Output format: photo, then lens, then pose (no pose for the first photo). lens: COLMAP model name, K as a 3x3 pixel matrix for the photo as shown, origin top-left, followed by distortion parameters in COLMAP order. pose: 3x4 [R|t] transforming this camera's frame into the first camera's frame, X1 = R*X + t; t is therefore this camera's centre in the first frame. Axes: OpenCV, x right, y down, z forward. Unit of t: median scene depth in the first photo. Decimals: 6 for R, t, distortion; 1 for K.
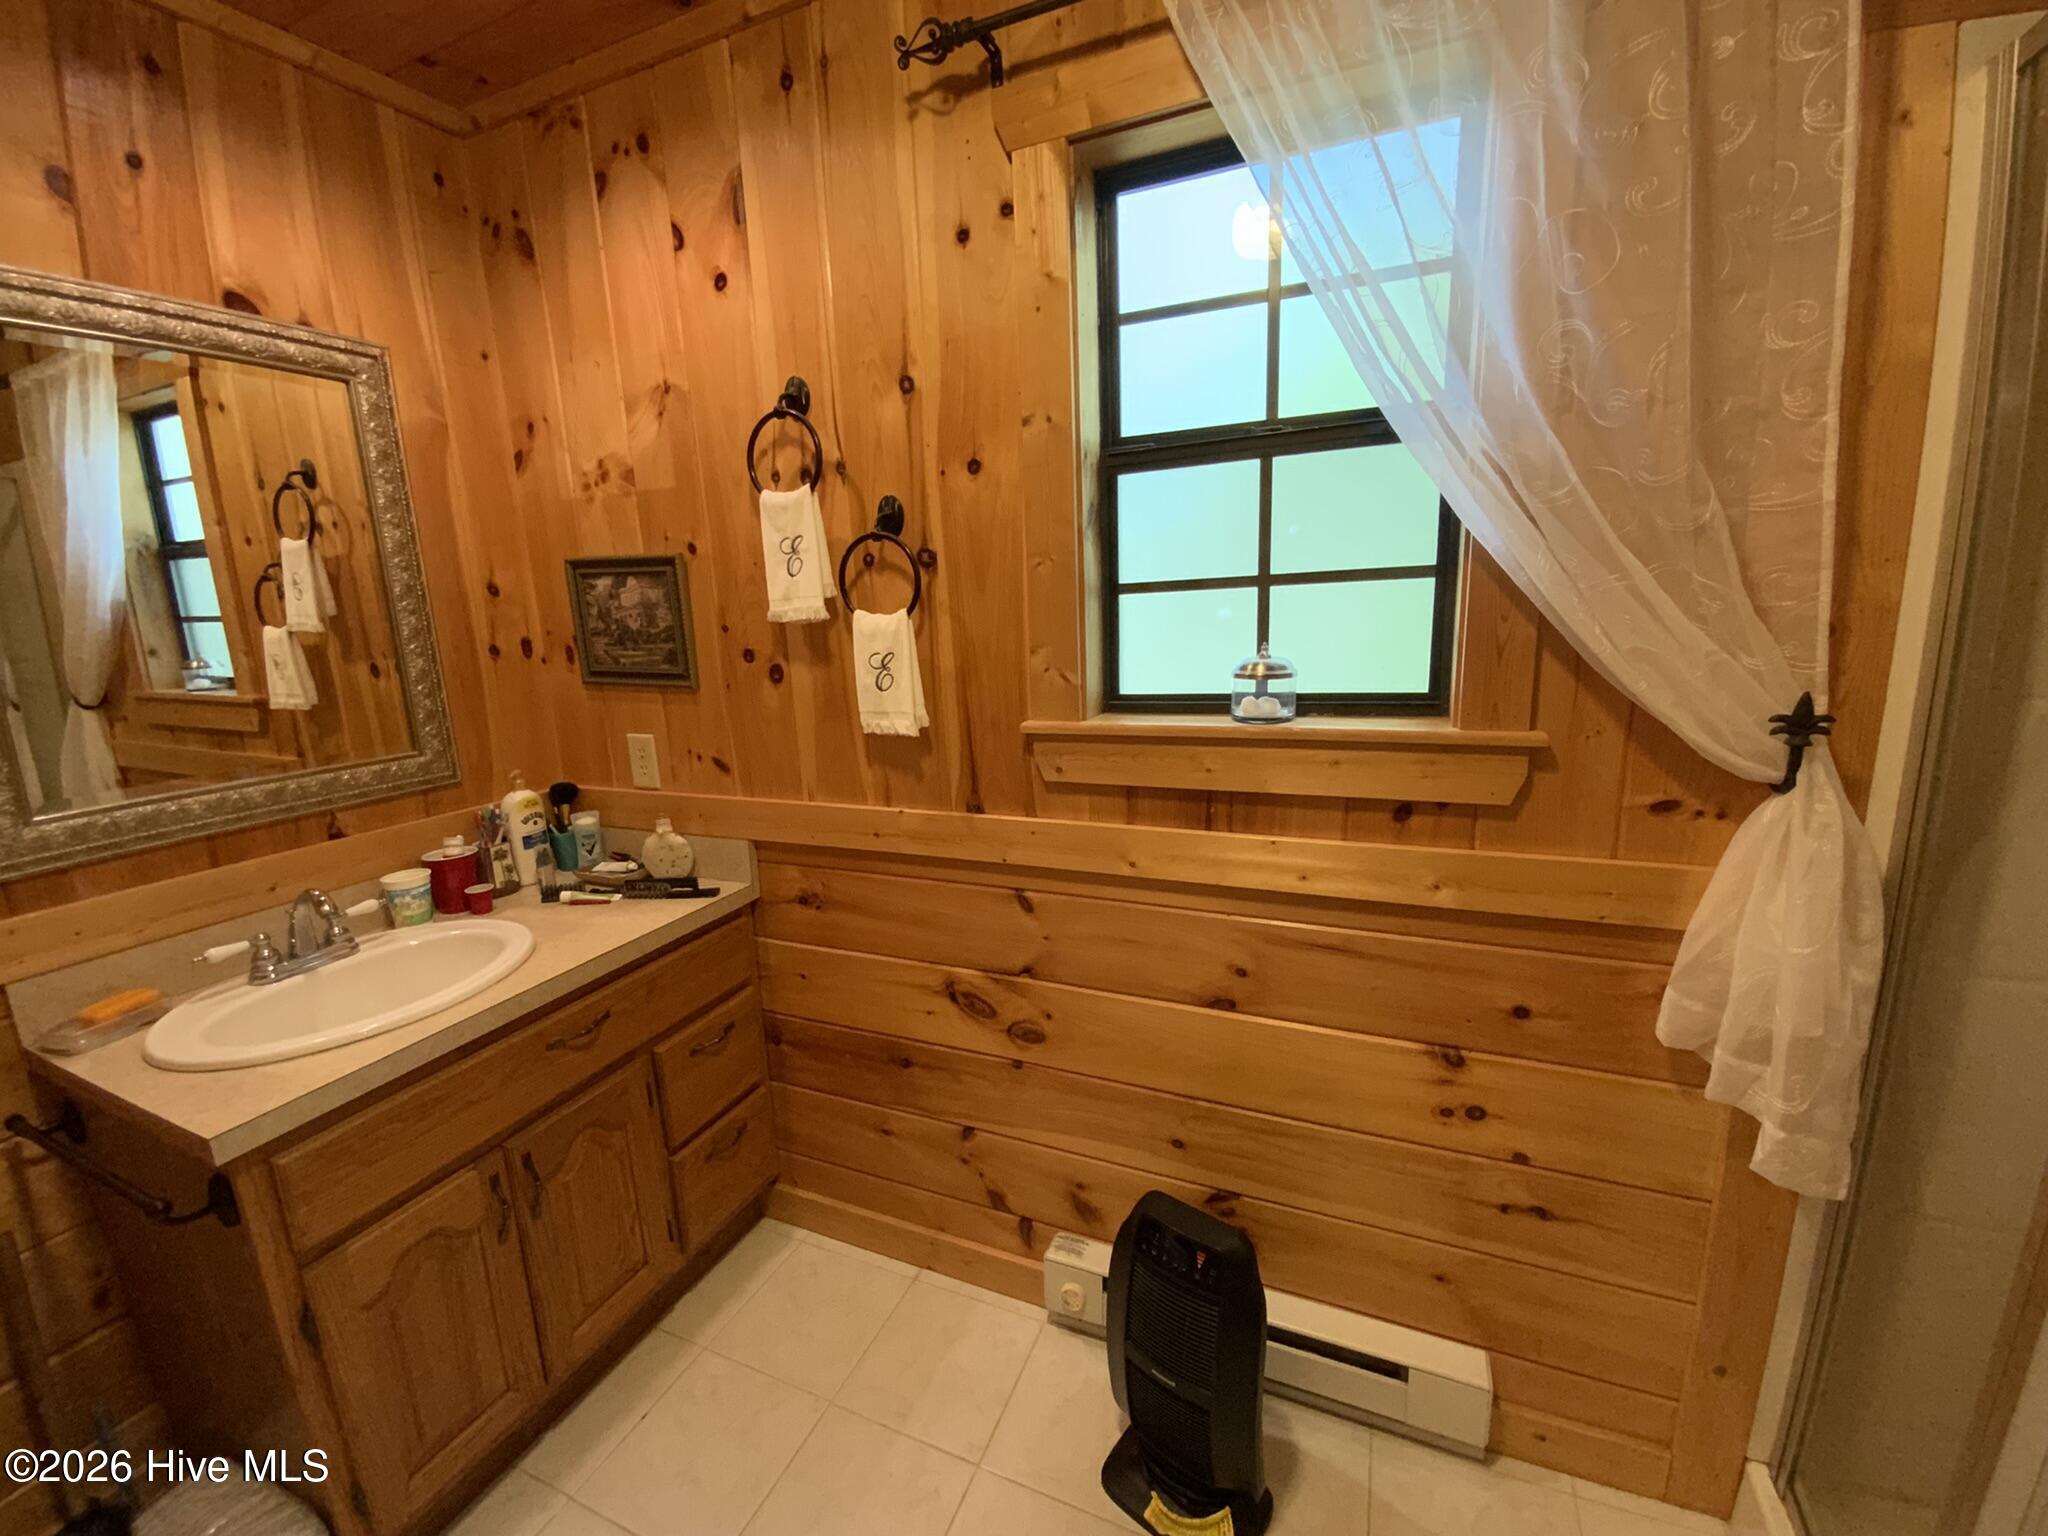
lens RADIAL K [[832.1, 0, 1011.5], [0, 832.1, 769.6], [0, 0, 1]] dist [0.020117, -0.020669]
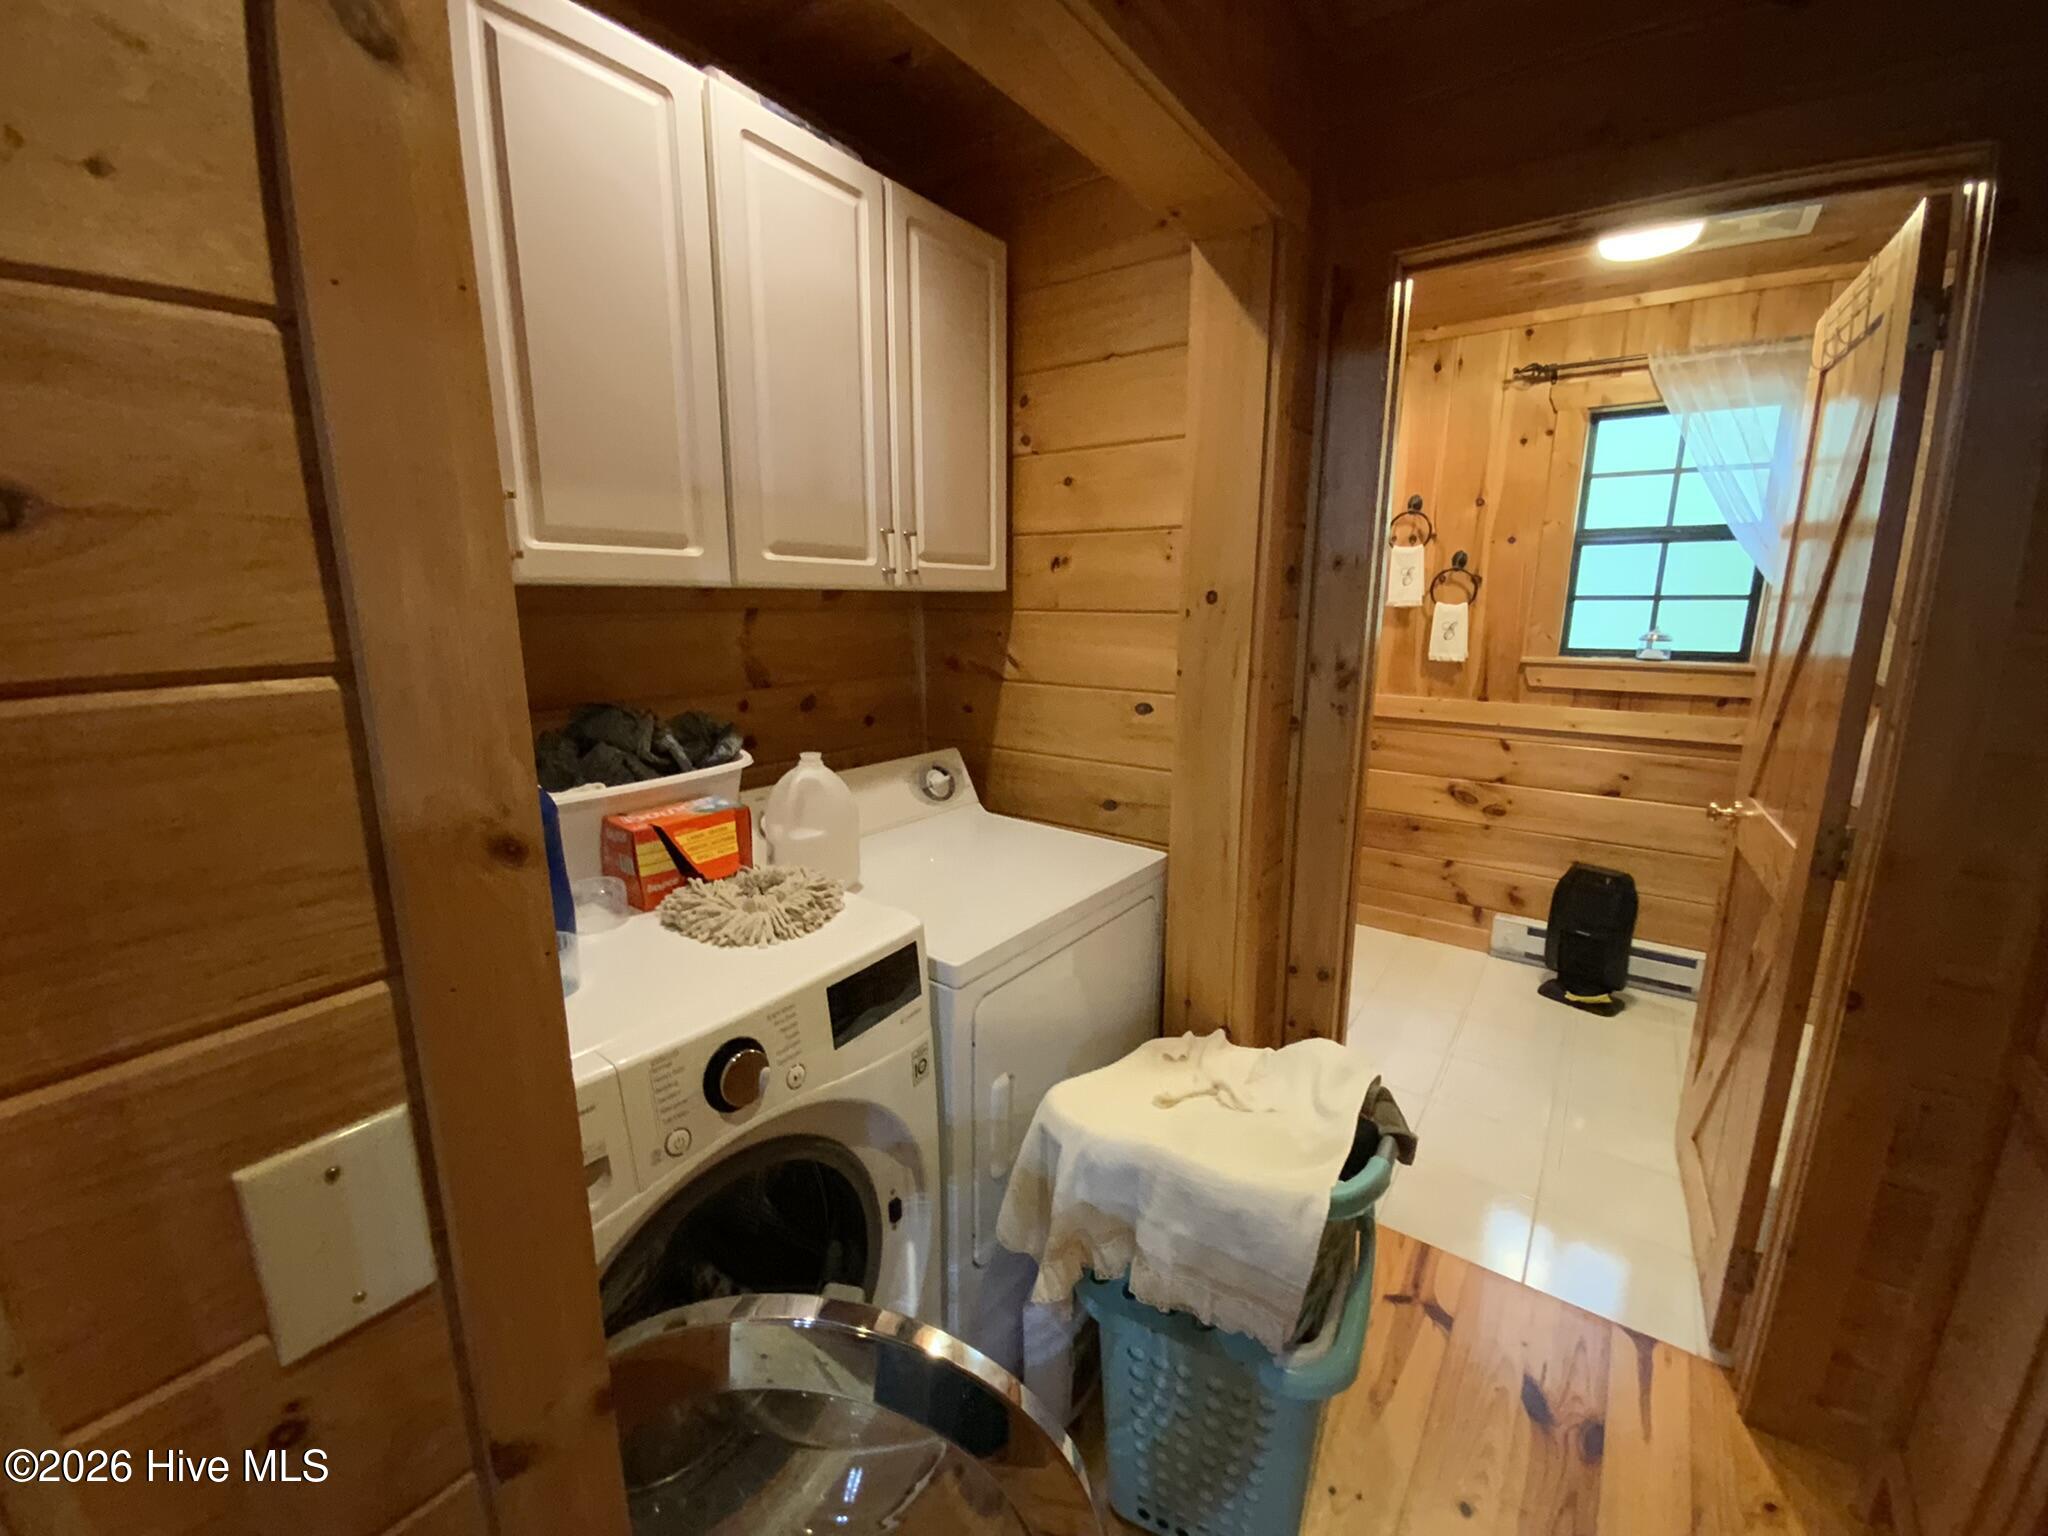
lens RADIAL K [[826.8, 0, 1024.0], [0, 826.8, 768.0], [0, 0, 1]] dist [0.011300, -0.010726]
pose [[0.973484, 0.089888, -0.210355, -0.764026], [-0.088598, 0.995946, 0.015570, 0.309295], [0.210901, 0.003480, 0.977501, -1.378779]]
